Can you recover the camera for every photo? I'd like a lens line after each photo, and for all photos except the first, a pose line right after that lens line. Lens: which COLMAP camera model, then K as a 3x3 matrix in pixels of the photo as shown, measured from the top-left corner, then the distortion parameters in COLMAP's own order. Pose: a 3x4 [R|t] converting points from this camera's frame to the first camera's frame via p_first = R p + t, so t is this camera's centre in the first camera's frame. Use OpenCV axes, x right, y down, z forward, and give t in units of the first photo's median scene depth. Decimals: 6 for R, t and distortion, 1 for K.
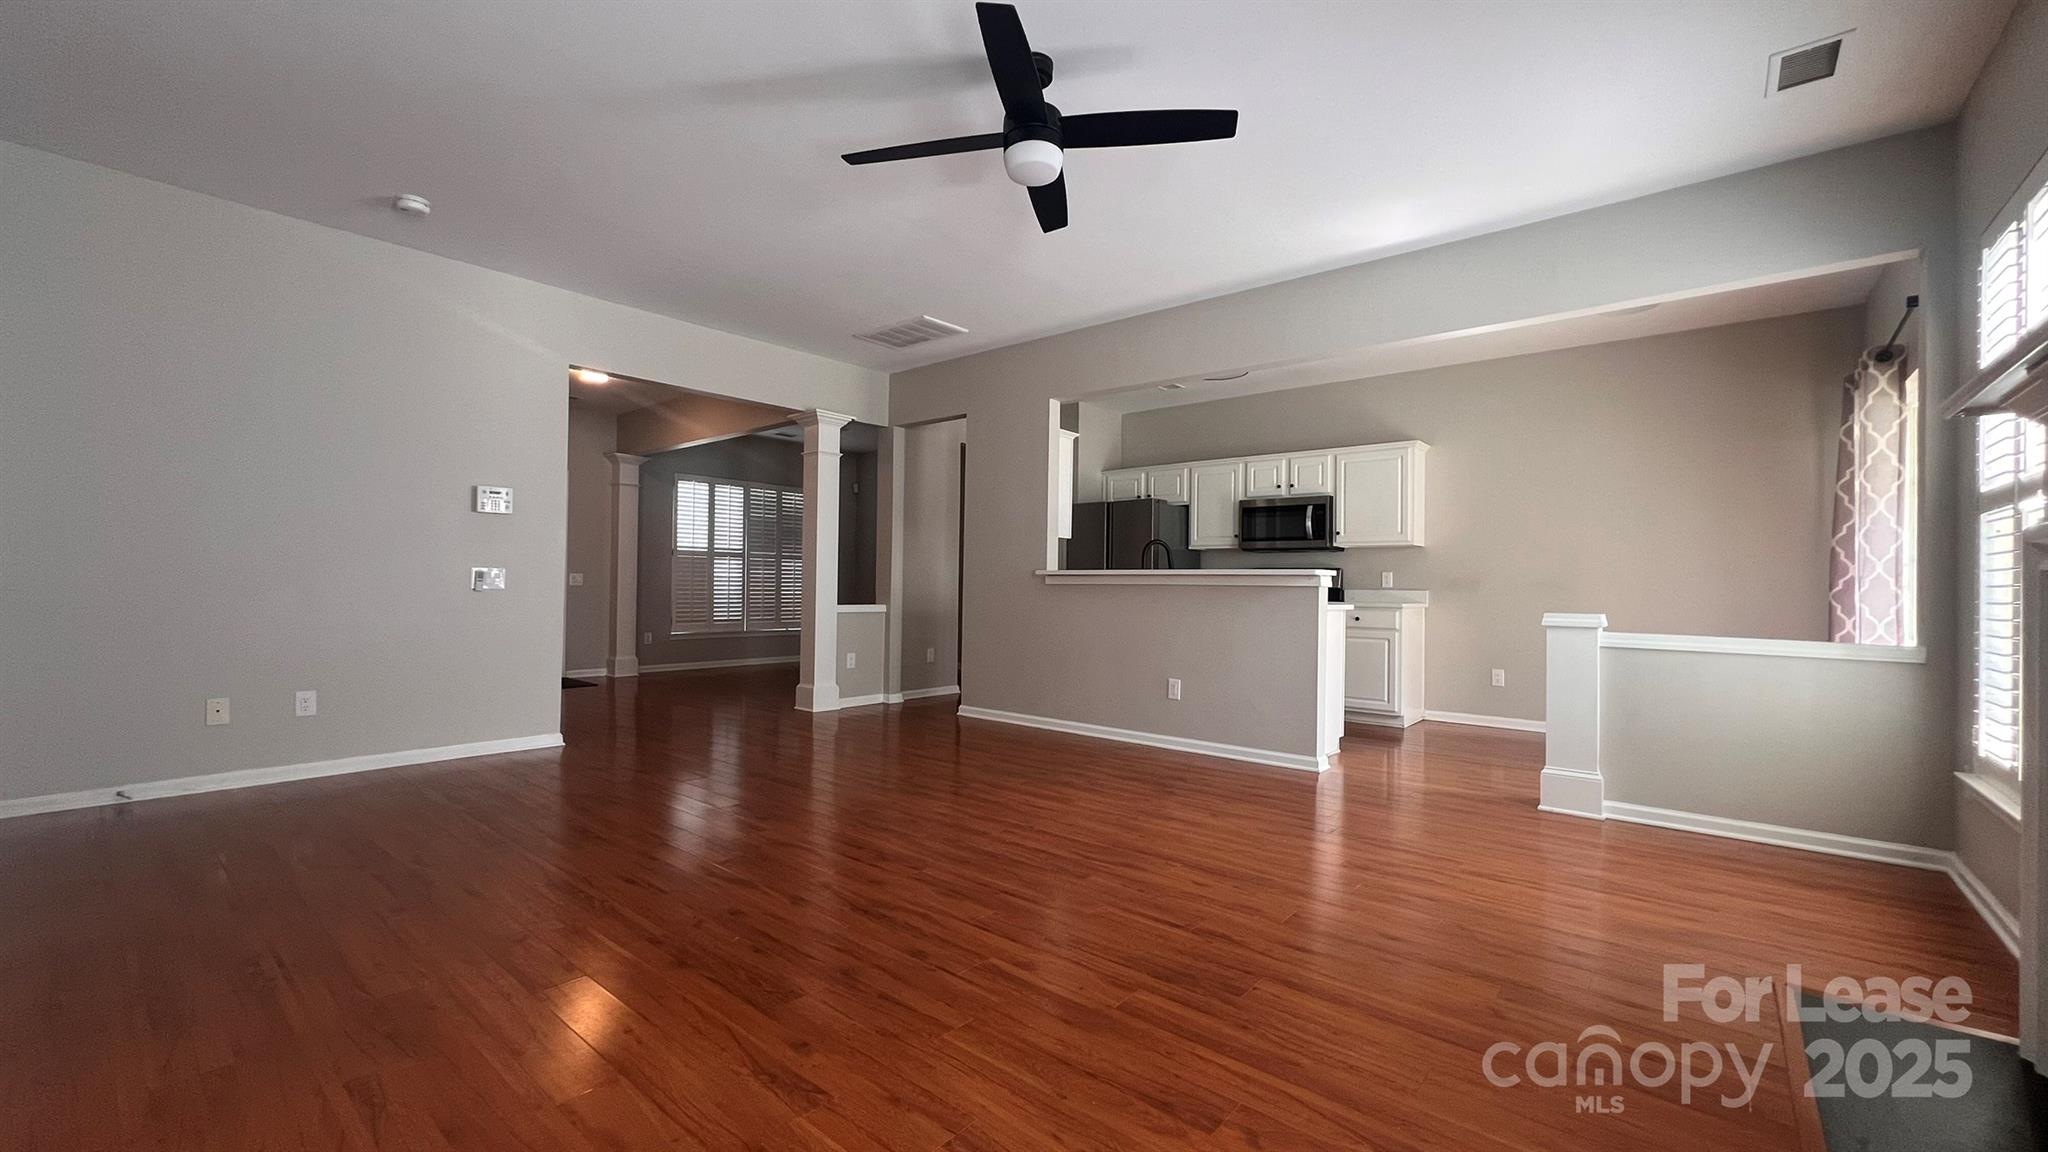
lens RADIAL K [[811.8, 0, 1022.7], [0, 811.8, 579.6], [0, 0, 1]] dist [0.001664, -0.000033]
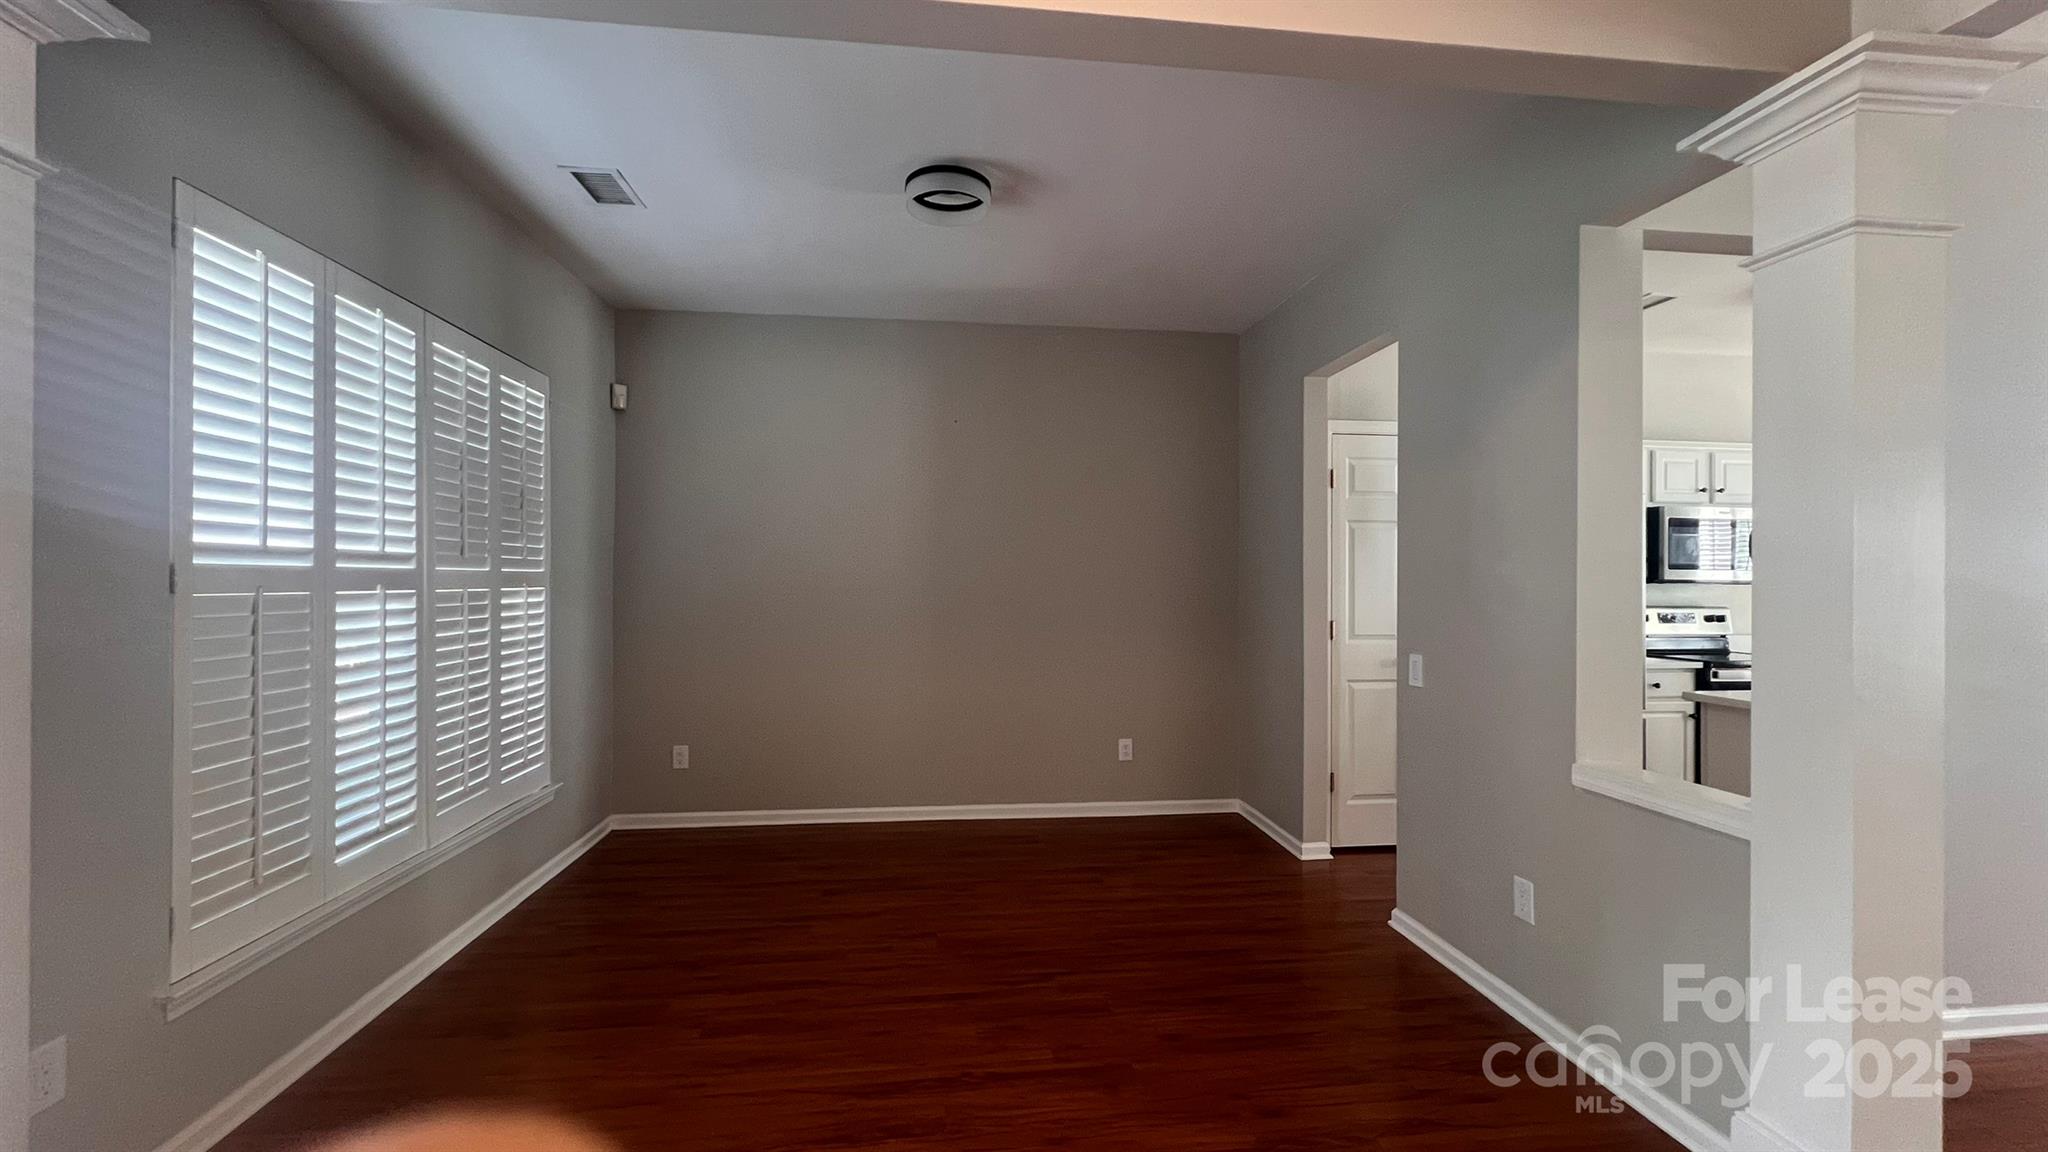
lens RADIAL K [[798.9, 0, 1027.4], [0, 798.9, 576.9], [0, 0, 1]] dist [-0.000365, 0.000005]
pose [[0.671450, -0.008589, 0.741000, -0.411369], [0.000568, 0.999938, 0.011076, -0.033976], [-0.741050, -0.007016, 0.671413, 0.677188]]
